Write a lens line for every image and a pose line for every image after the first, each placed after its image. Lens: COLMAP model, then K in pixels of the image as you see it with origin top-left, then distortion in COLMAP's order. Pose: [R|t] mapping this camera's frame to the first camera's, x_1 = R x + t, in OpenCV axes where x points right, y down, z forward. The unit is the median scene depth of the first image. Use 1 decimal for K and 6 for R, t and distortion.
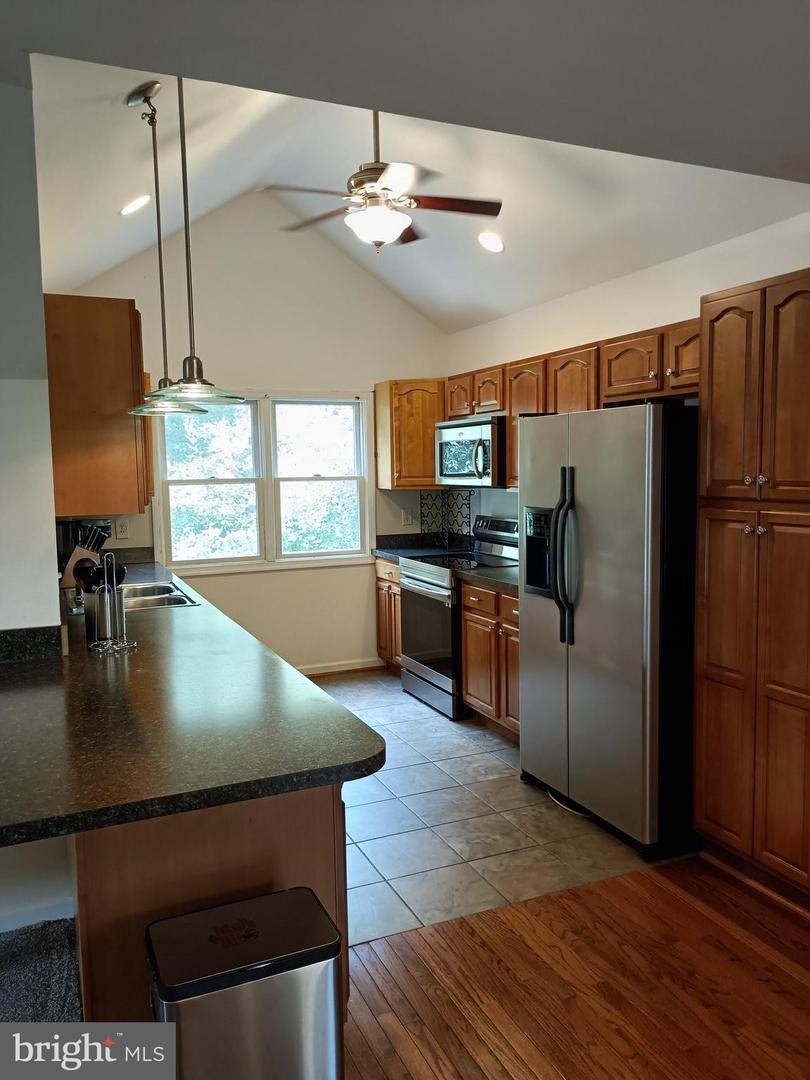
lens RADIAL K [[807.6, 0, 403.1], [0, 807.6, 545.7], [0, 0, 1]] dist [0.031921, -0.024023]
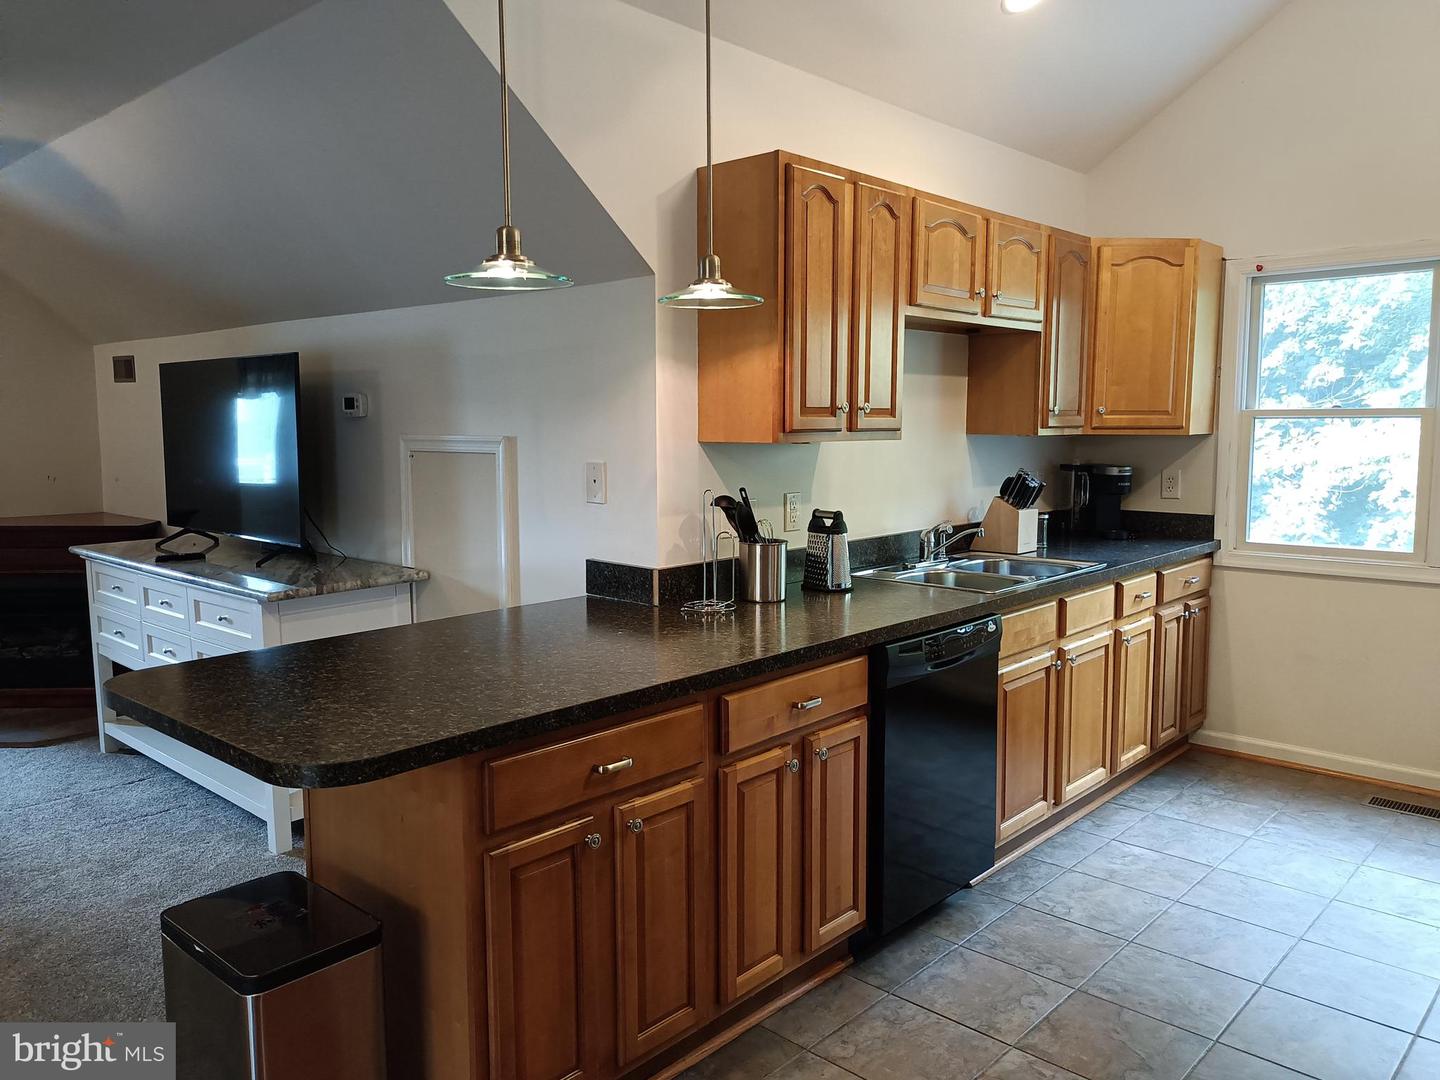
lens RADIAL K [[1076.7, 0, 726.5], [0, 1076.7, 542.8], [0, 0, 1]] dist [0.031921, -0.024023]
pose [[0.393173, 0.119212, -0.911703, 0.305003], [-0.092640, 0.991650, 0.089715, -0.017461], [0.914786, 0.049187, 0.400934, 0.303569]]
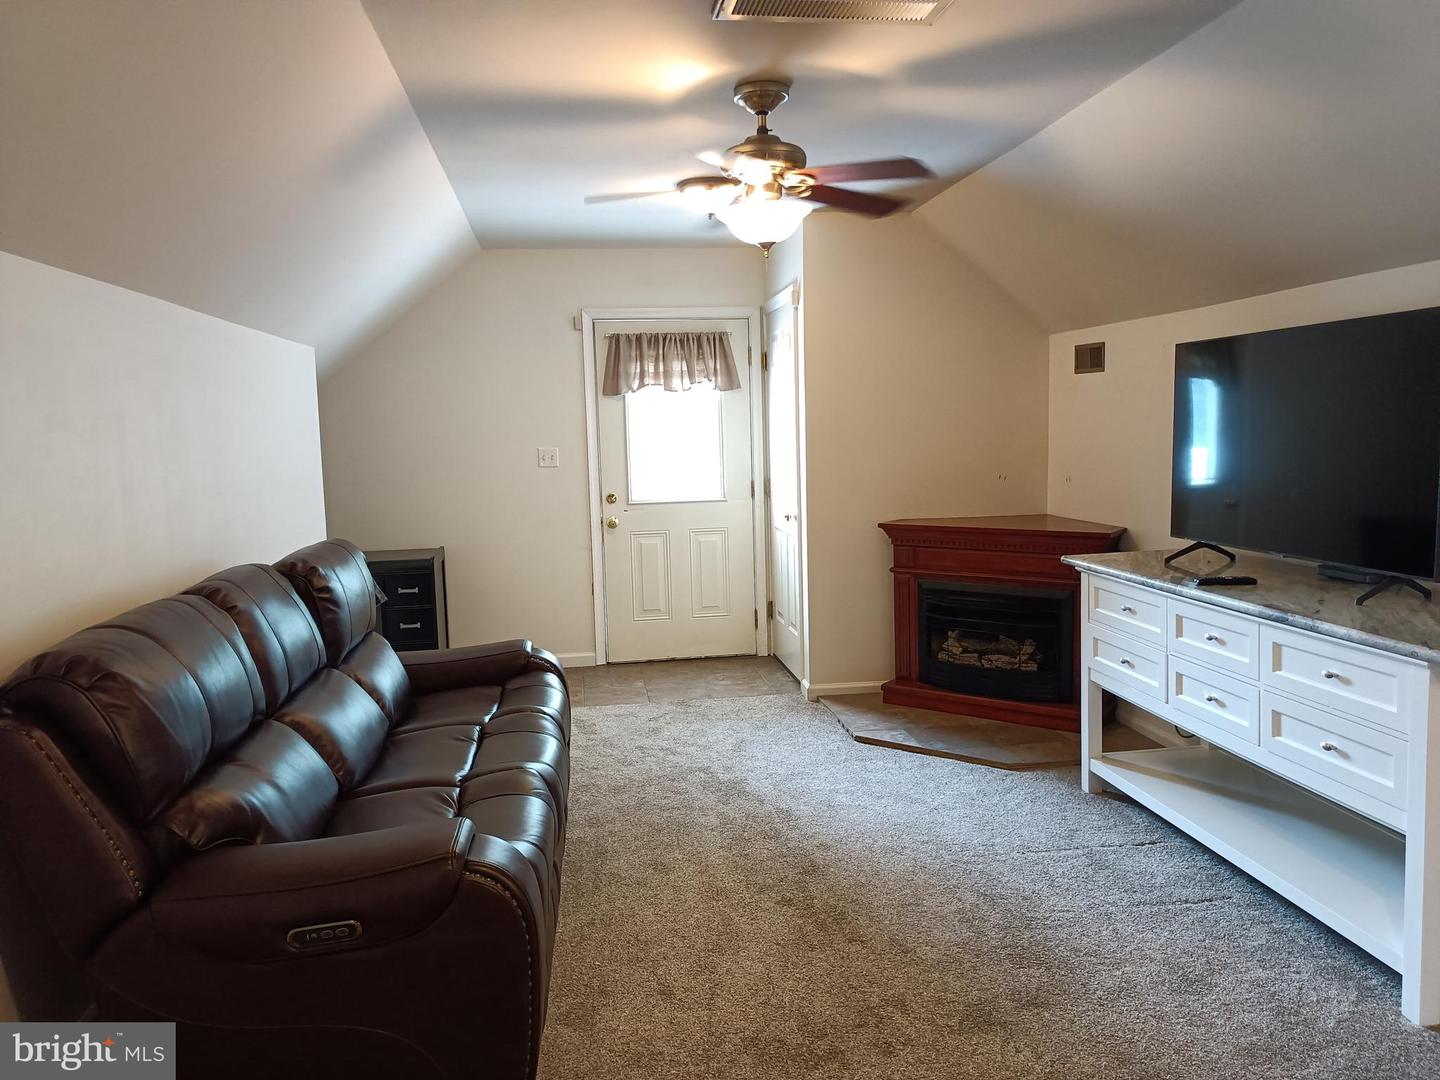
lens RADIAL K [[1076.7, 0, 731.2], [0, 1076.7, 547.2], [0, 0, 1]] dist [0.031921, -0.024023]
pose [[-0.271757, 0.128667, -0.953726, 0.113776], [-0.061898, 0.986633, 0.150744, 0.003612], [0.960373, 0.100000, -0.260160, 0.149648]]
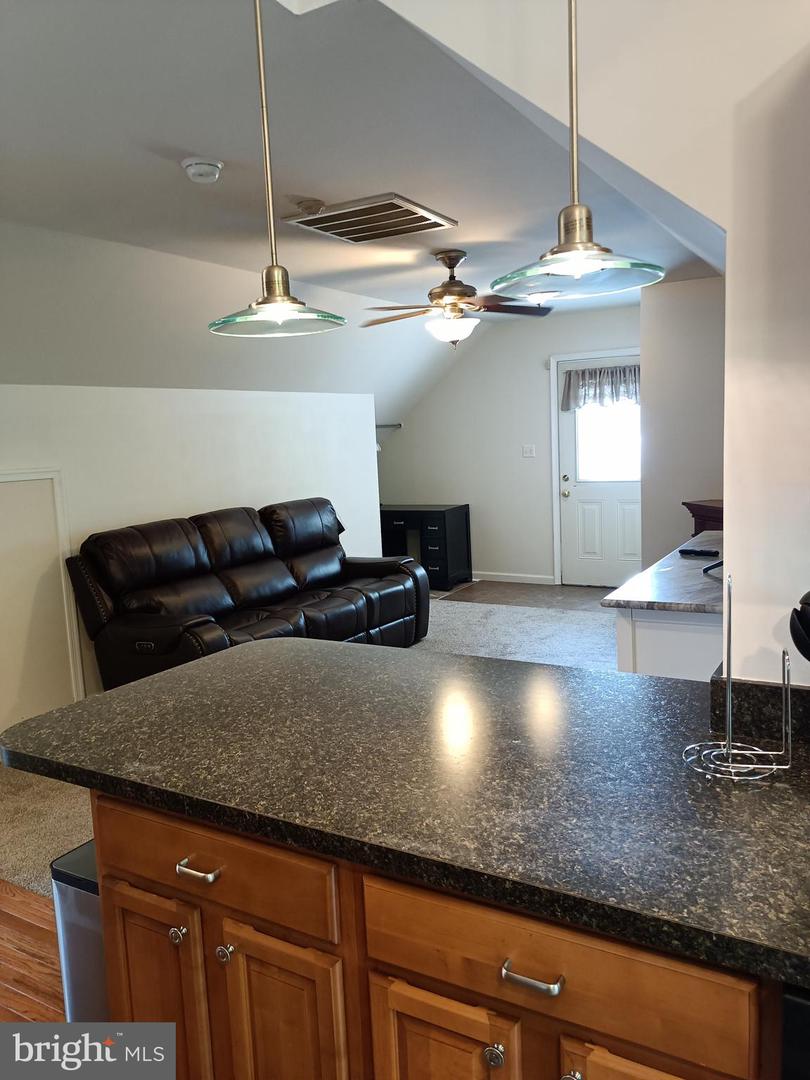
lens RADIAL K [[807.6, 0, 399.3], [0, 807.6, 545.2], [0, 0, 1]] dist [0.031921, -0.024023]
pose [[-0.811527, 0.130692, -0.569512, 0.040396], [-0.000086, 0.974639, 0.223783, -0.055431], [0.584315, 0.181655, -0.790935, 0.629145]]
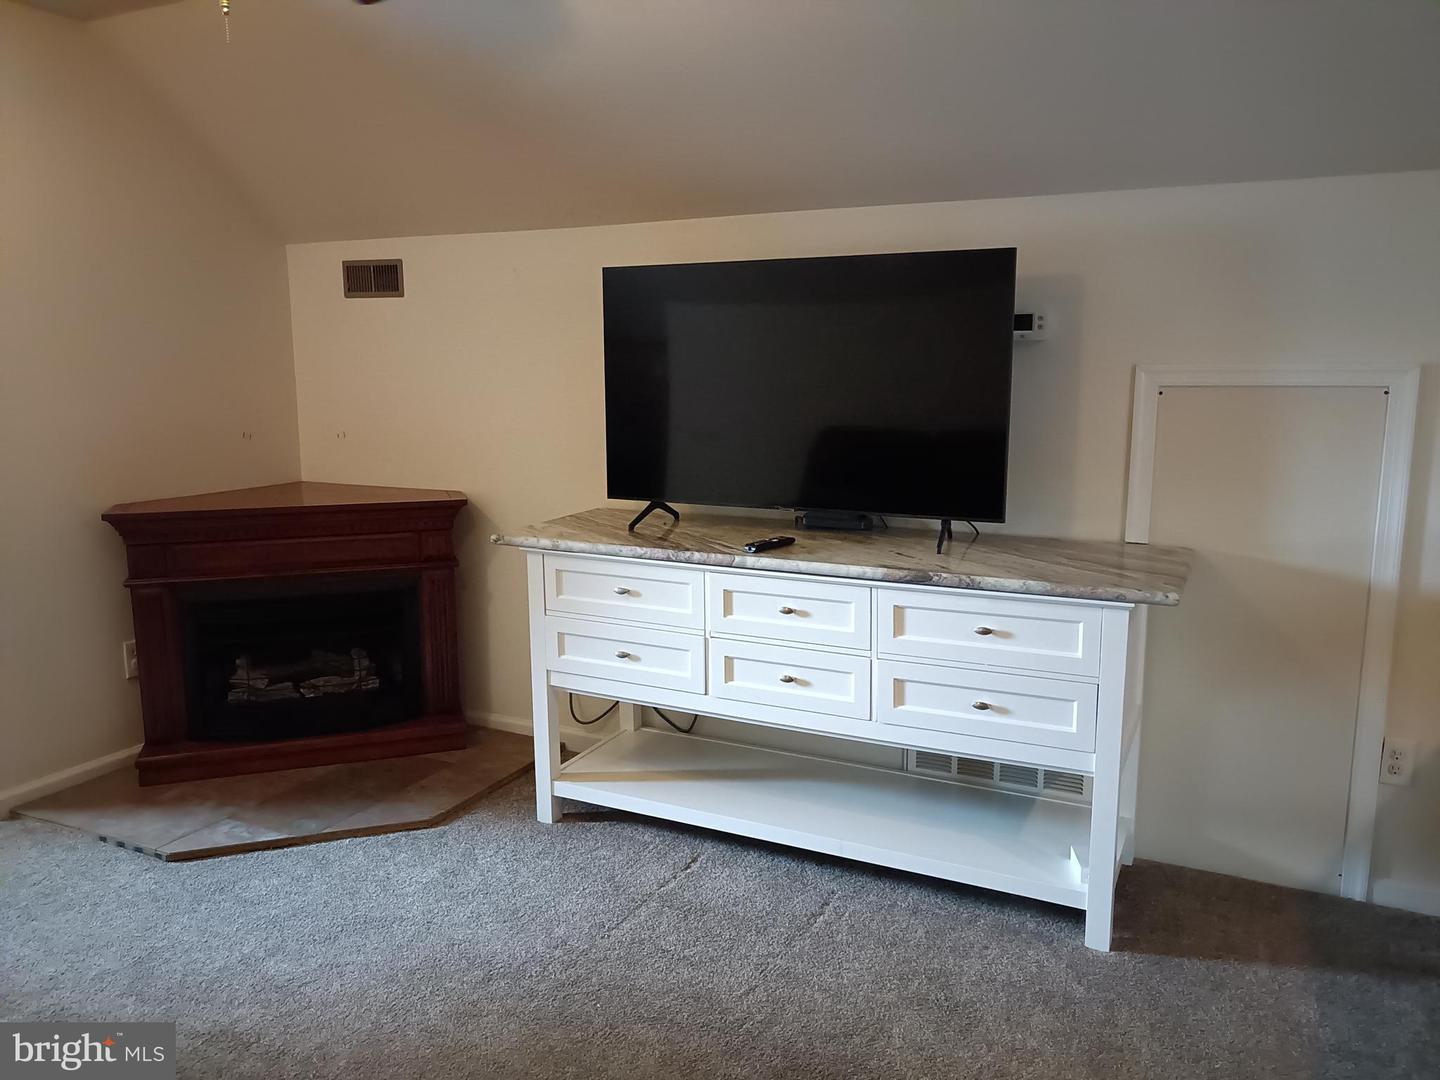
lens RADIAL K [[1076.7, 0, 723.0], [0, 1076.7, 539.8], [0, 0, 1]] dist [0.031921, -0.024023]
pose [[0.634722, 0.141388, -0.759696, -0.145815], [-0.078528, 0.989831, 0.118609, 0.032883], [0.768740, -0.015626, 0.639370, -0.096144]]
